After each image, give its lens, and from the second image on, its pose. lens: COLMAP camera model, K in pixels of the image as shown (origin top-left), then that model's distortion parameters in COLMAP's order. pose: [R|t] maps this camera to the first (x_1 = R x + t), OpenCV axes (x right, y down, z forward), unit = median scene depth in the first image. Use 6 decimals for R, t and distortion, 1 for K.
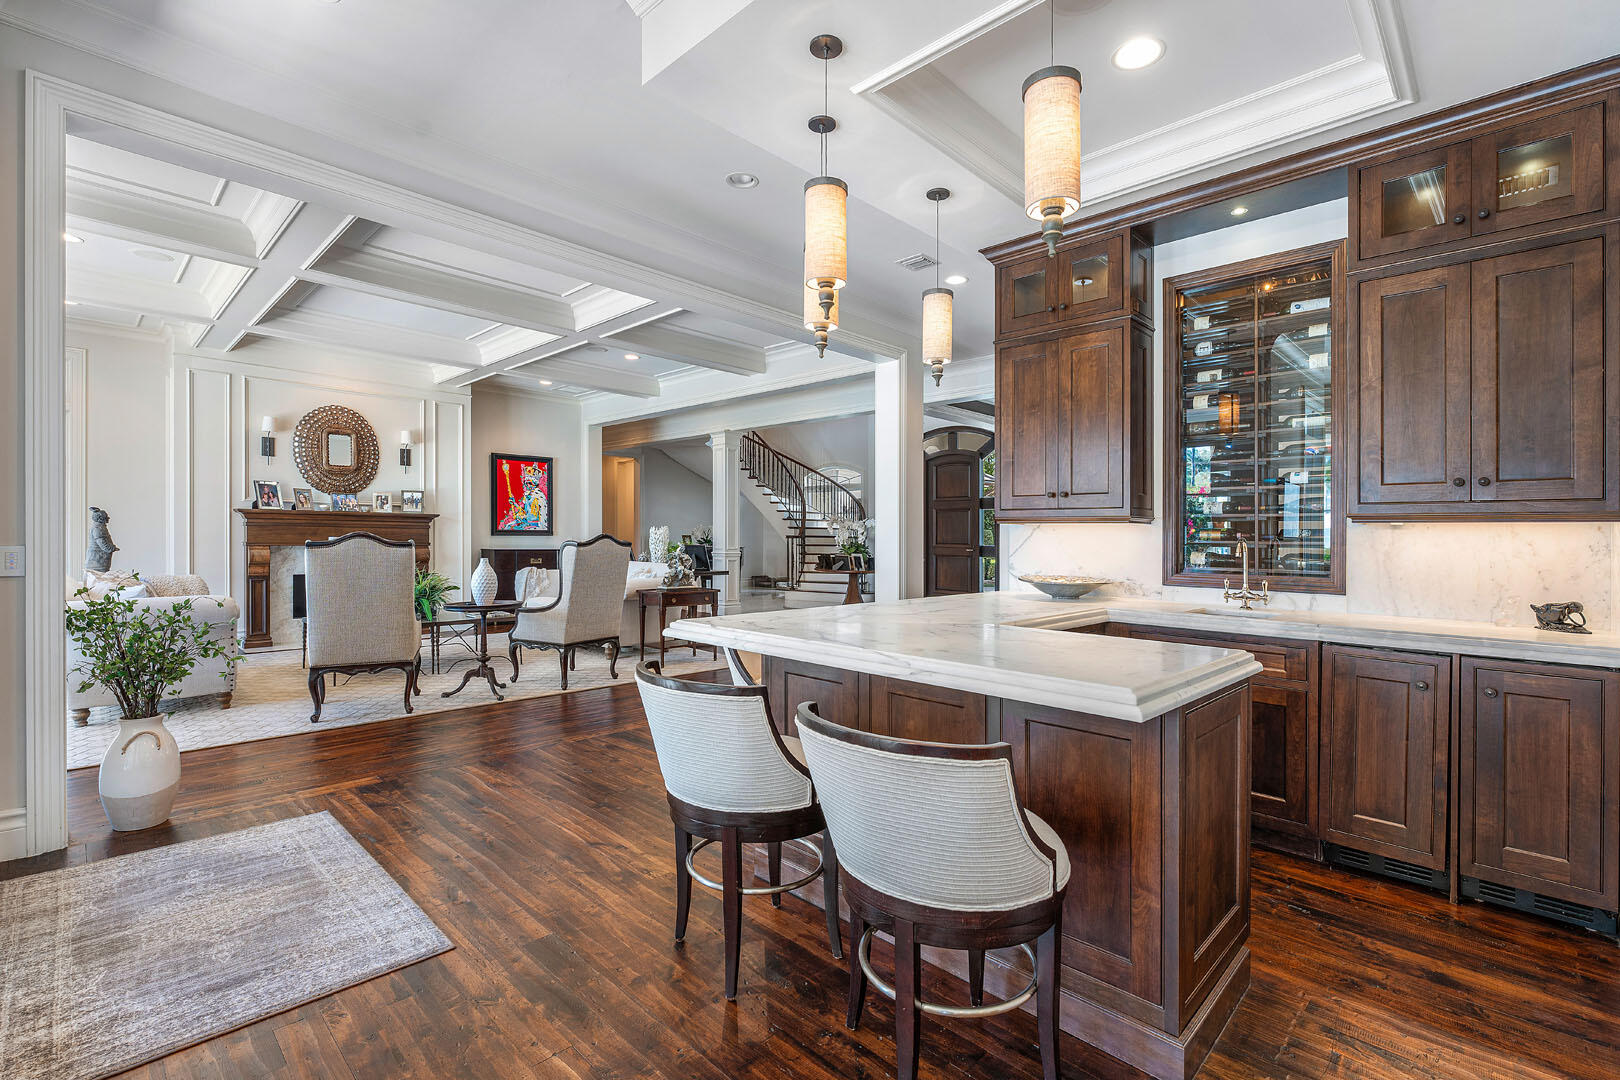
lens RADIAL K [[733.9, 0, 801.0], [0, 733.9, 536.1], [0, 0, 1]] dist [-0.000280, 0.000009]
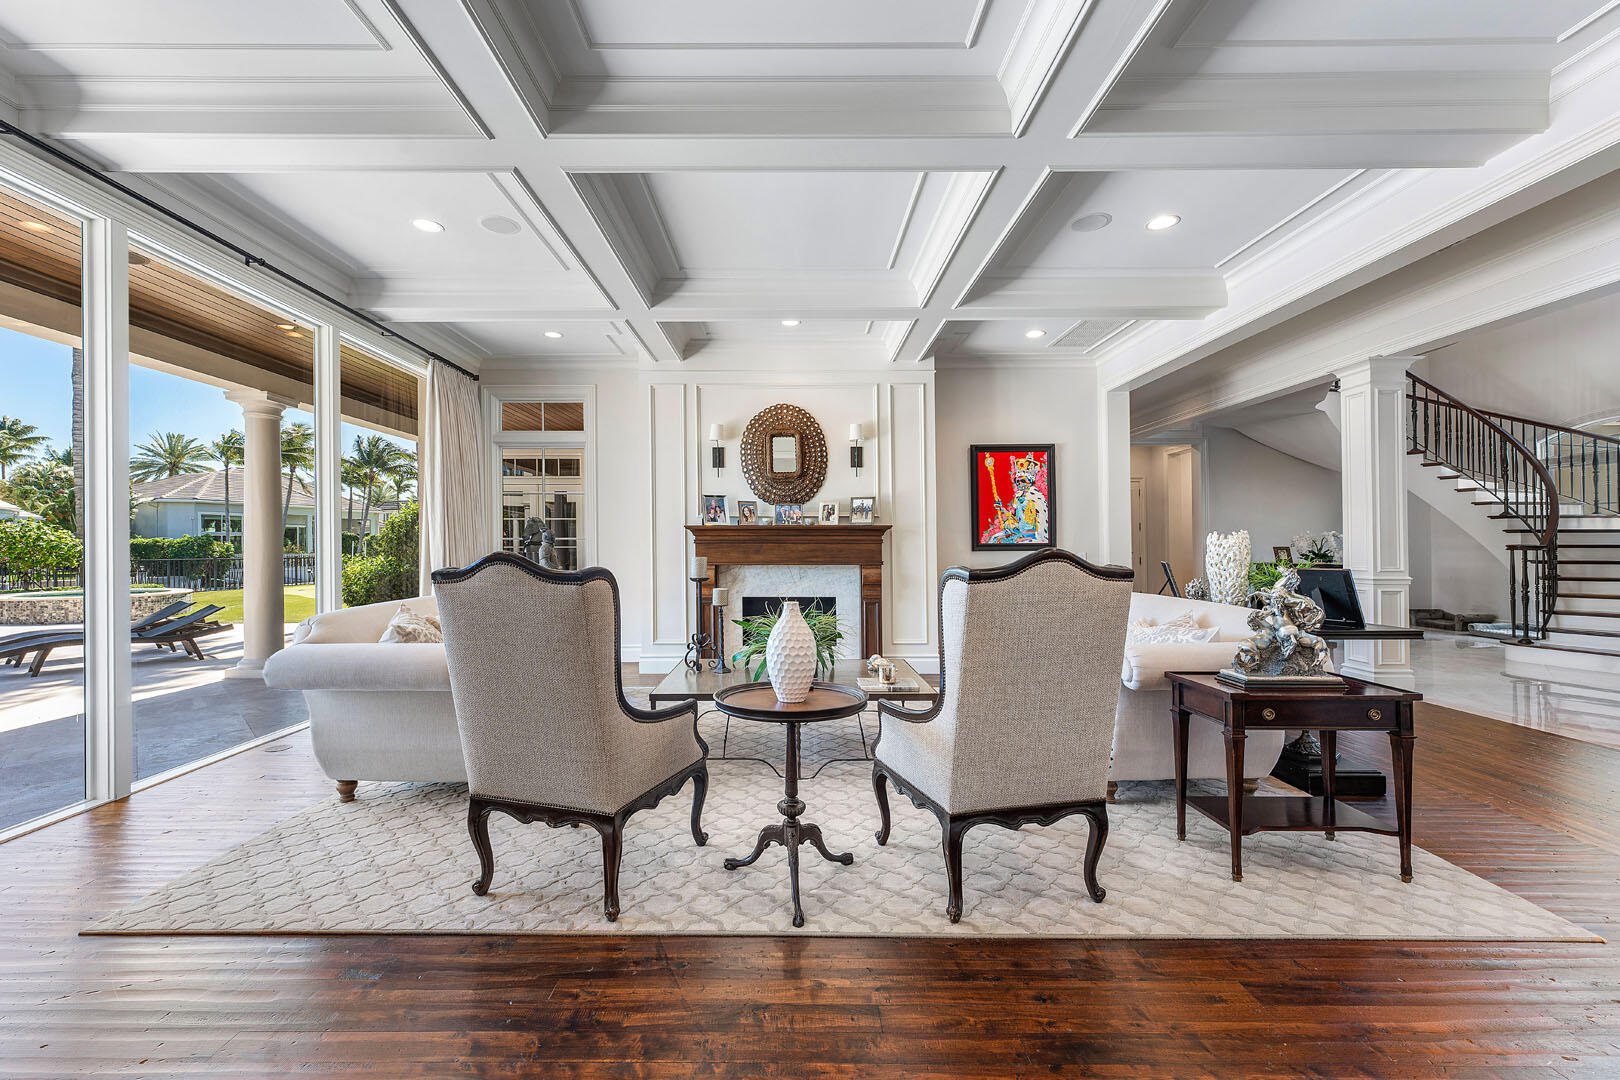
lens RADIAL K [[618.6, 0, 801.1], [0, 618.6, 545.6], [0, 0, 1]] dist [0.004146, 0.000055]
pose [[0.693102, -0.014437, -0.720695, -0.086161], [0.009993, 0.999896, -0.010419, -0.001873], [0.720770, 0.000019, 0.693174, 0.477628]]
